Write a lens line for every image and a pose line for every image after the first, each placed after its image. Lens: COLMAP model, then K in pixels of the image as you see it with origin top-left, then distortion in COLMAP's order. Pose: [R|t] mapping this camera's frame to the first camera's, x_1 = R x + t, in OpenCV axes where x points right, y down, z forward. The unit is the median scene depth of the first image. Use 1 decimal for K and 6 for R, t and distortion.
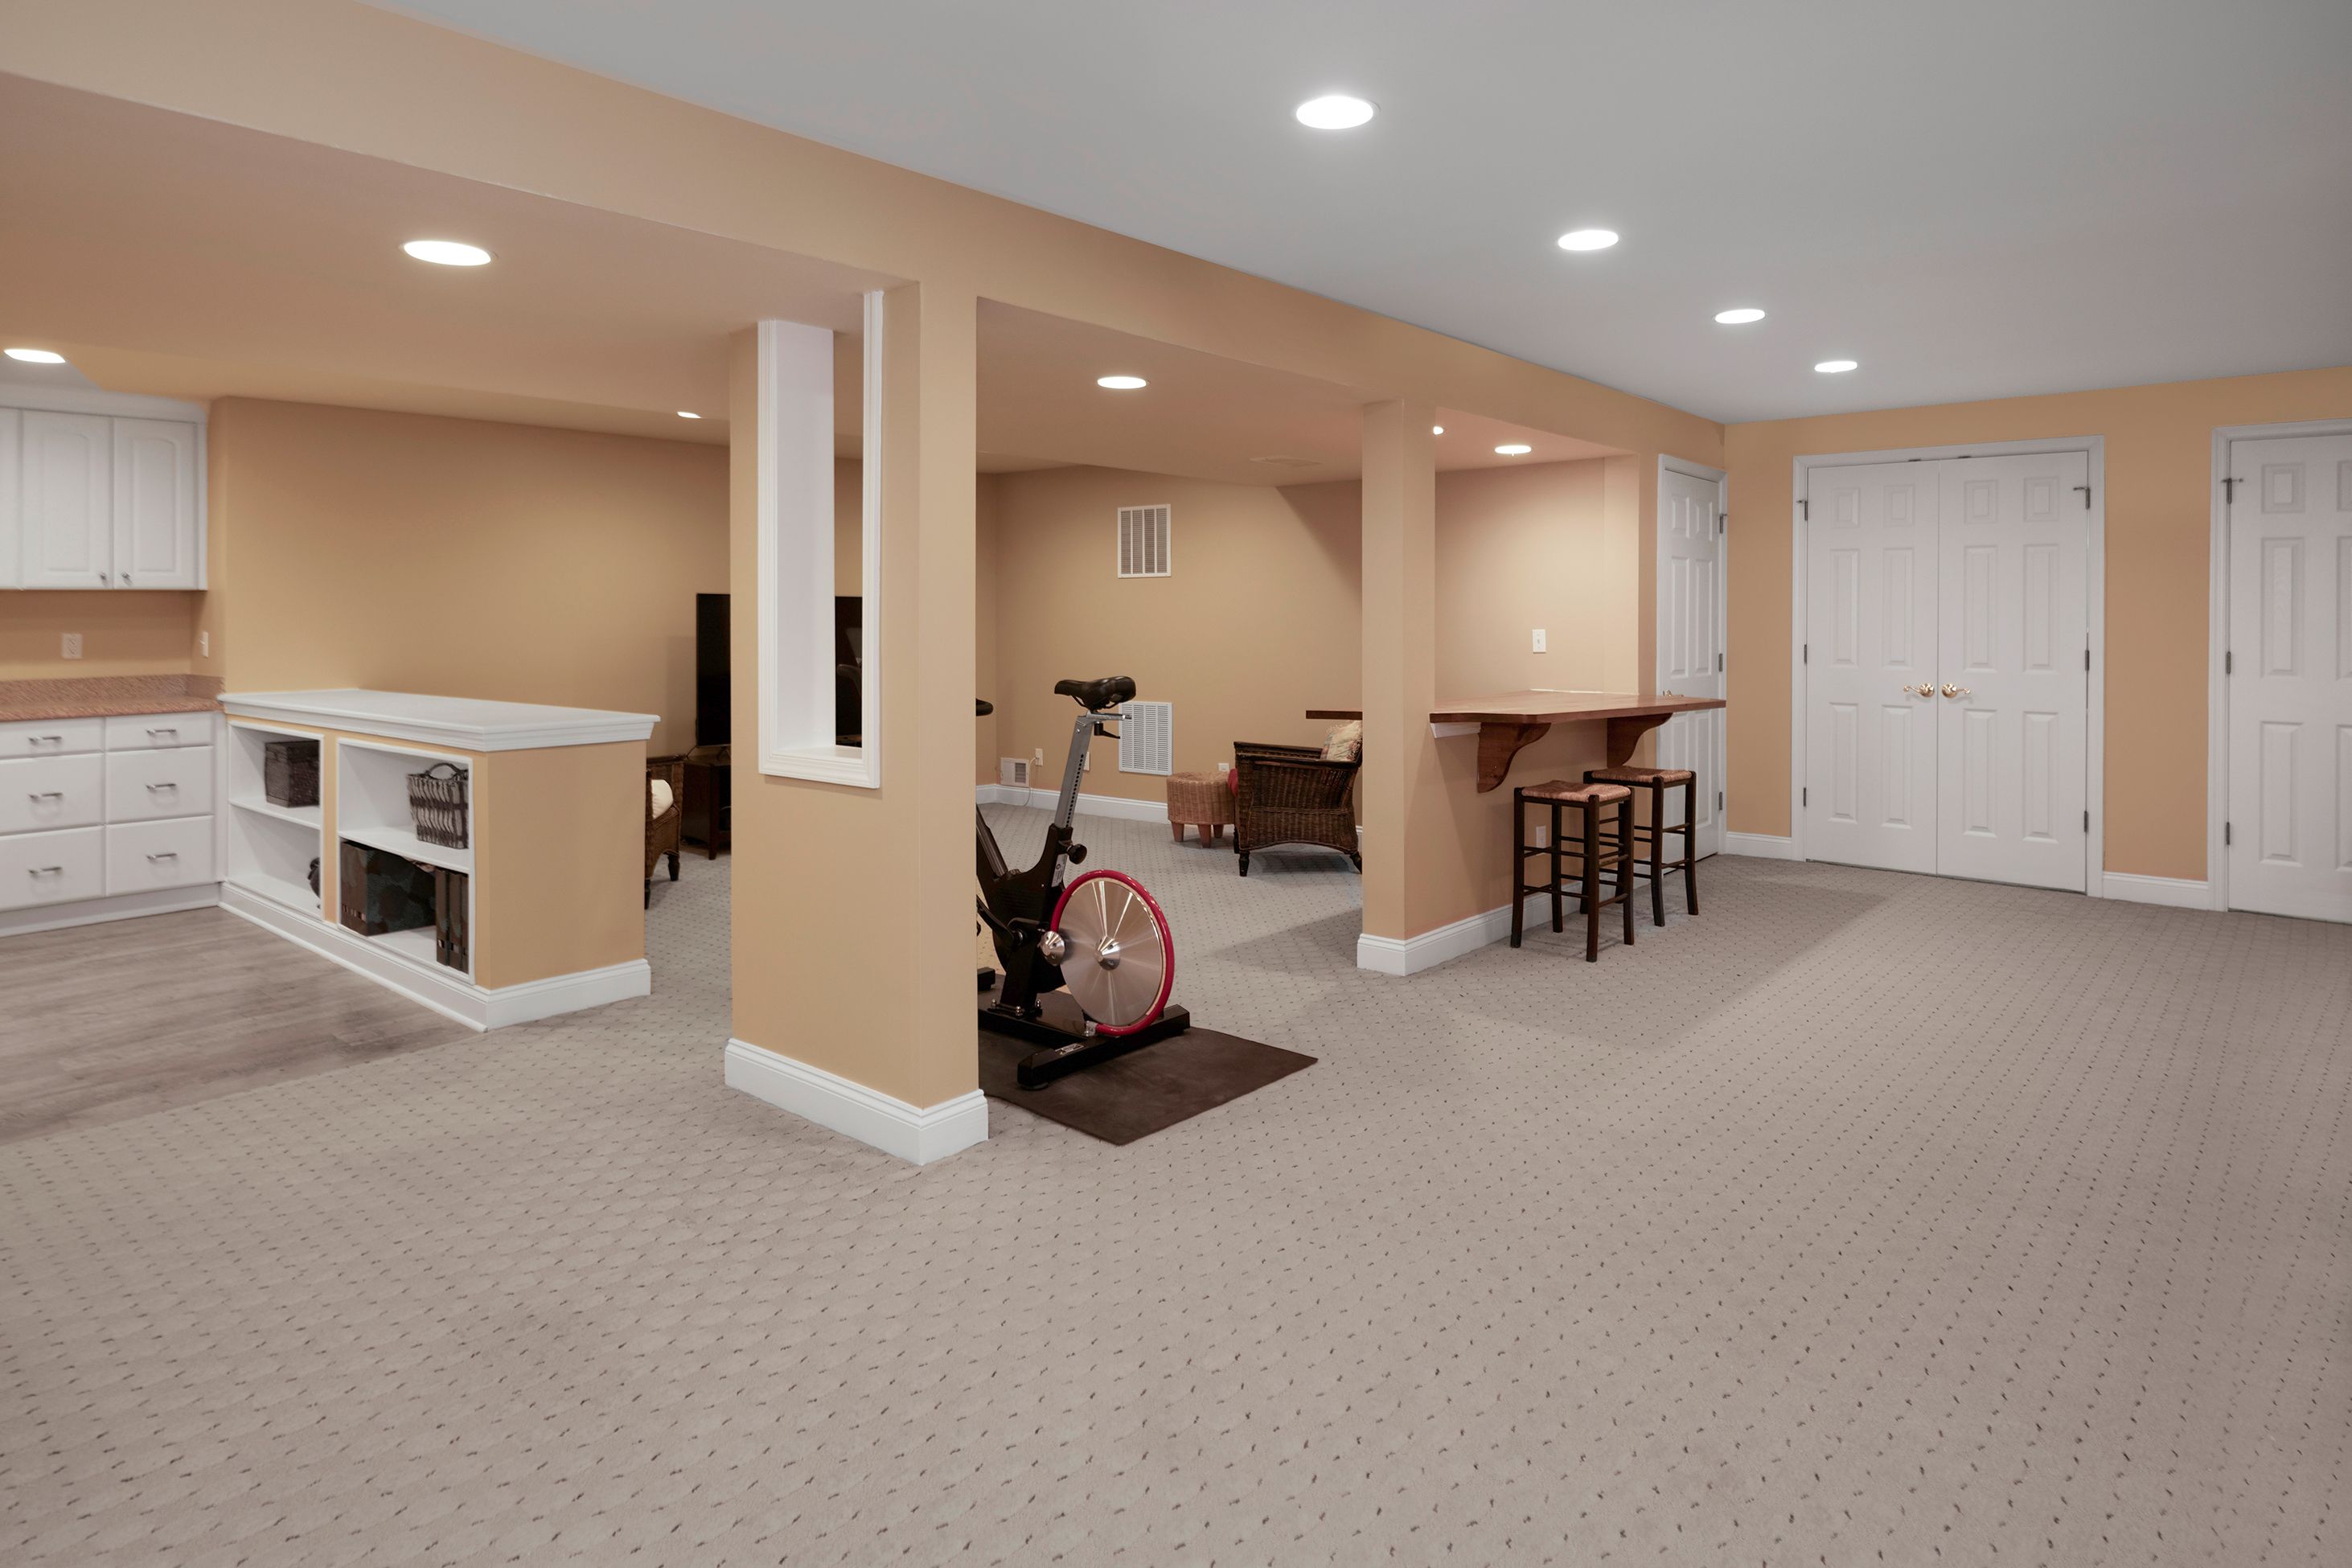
lens RADIAL K [[1329.2, 0, 1173.7], [0, 1329.2, 618.2], [0, 0, 1]] dist [0.029016, 0.000524]
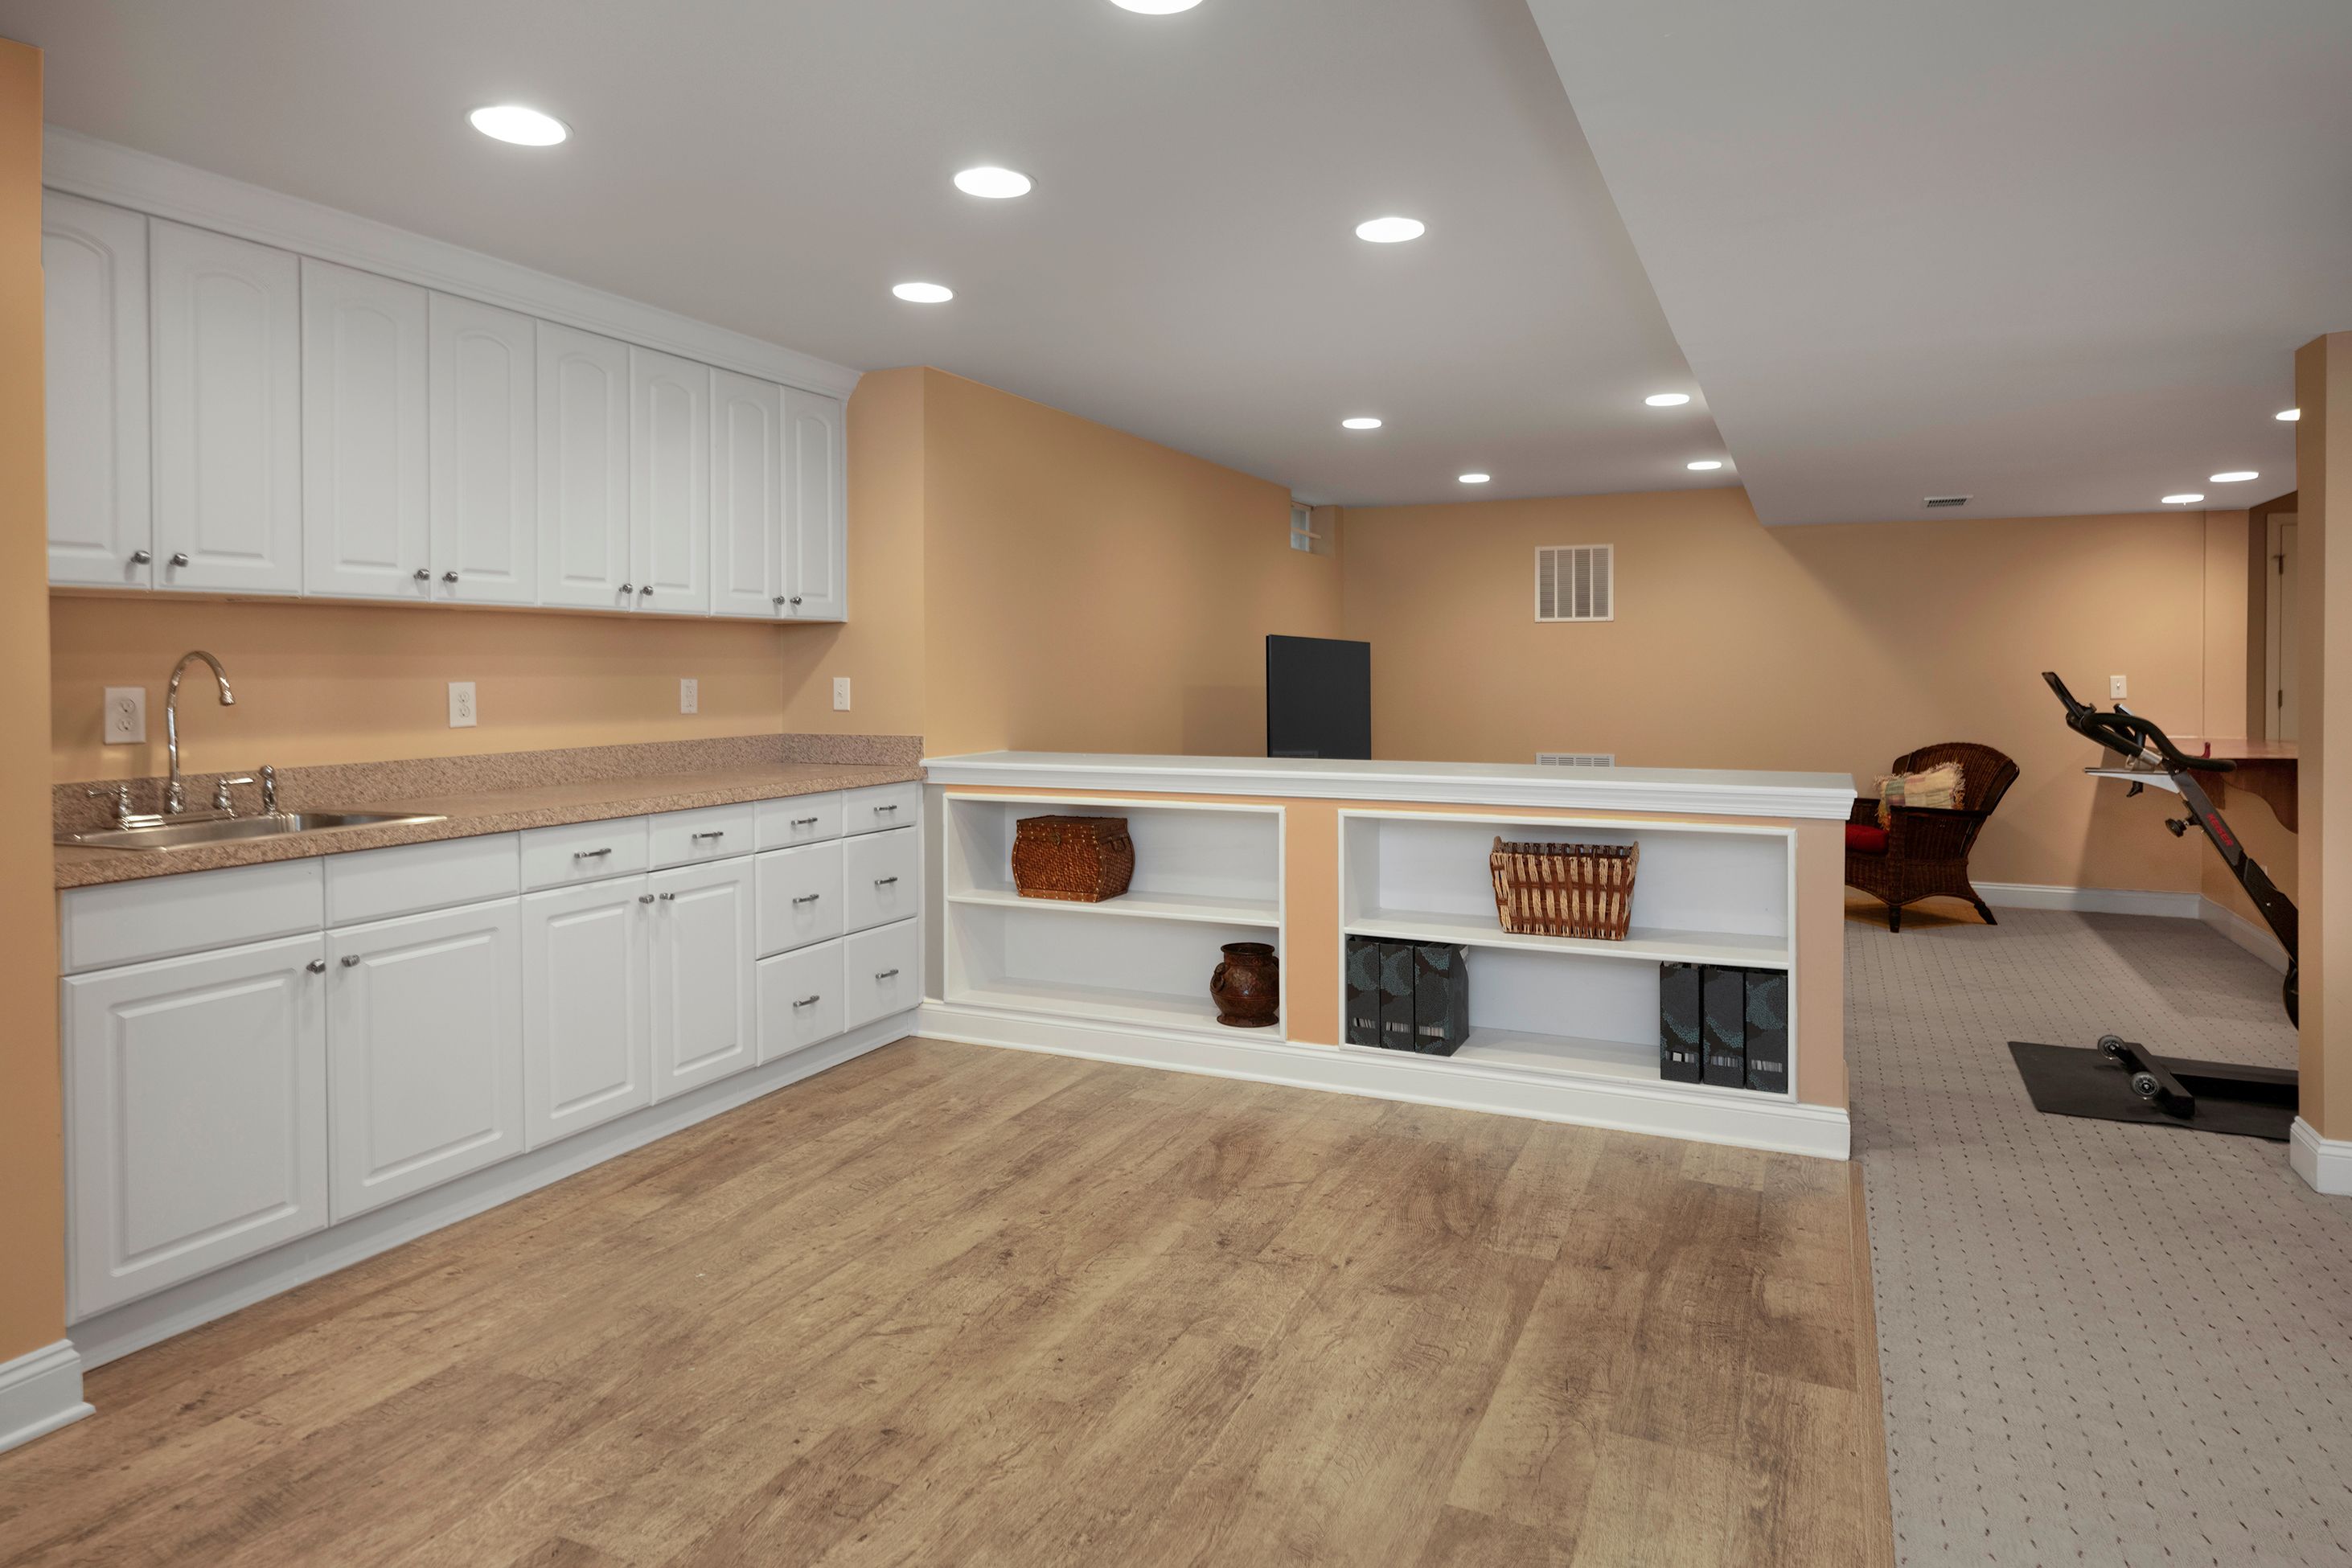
lens RADIAL K [[1361.8, 0, 1179.6], [0, 1361.8, 687.1], [0, 0, 1]] dist [-0.001584, -0.000201]
pose [[0.958836, -0.002176, 0.283952, -0.772009], [-0.000437, 0.999958, 0.009141, 0.008925], [-0.283960, -0.008889, 0.958795, 0.221798]]
